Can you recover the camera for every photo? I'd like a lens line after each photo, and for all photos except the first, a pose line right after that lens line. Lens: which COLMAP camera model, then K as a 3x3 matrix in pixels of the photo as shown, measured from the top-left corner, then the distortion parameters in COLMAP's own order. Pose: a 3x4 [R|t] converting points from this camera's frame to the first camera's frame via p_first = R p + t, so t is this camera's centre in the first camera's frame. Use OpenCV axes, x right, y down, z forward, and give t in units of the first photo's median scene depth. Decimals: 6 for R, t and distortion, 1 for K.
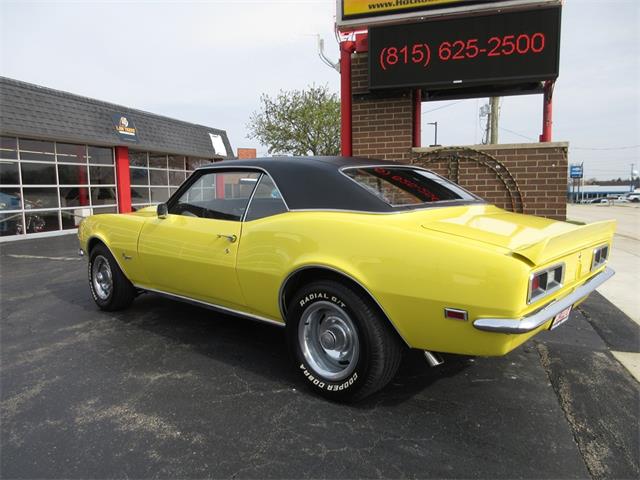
lens RADIAL K [[477.0, 0, 319.9], [0, 477.0, 238.5], [0, 0, 1]] dist [-0.009762, 0.011887]
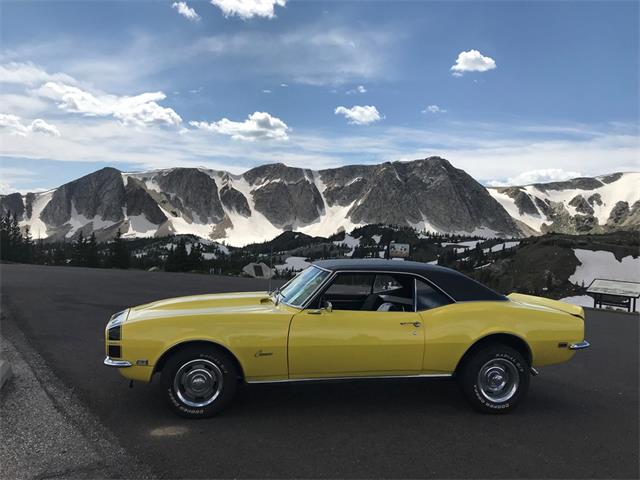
lens RADIAL K [[477.0, 0, 317.7], [0, 477.0, 235.9], [0, 0, 1]] dist [-0.009762, 0.011887]
pose [[0.640260, 0.023637, 0.767795, -0.853709], [0.064939, 0.994283, -0.084762, -0.092313], [-0.765409, 0.104129, 0.635064, 0.155250]]
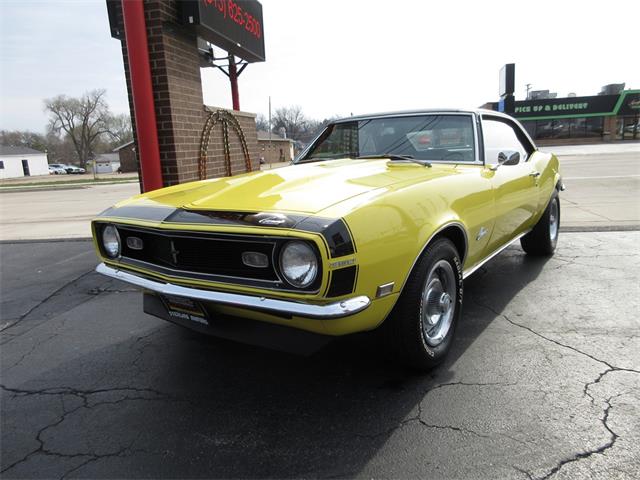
lens RADIAL K [[477.0, 0, 321.2], [0, 477.0, 237.2], [0, 0, 1]] dist [-0.009762, 0.011887]
pose [[-0.110204, -0.165161, 0.980090, -0.780382], [0.150226, 0.972000, 0.180689, -0.084078], [-0.982490, 0.167148, -0.082307, 0.954891]]
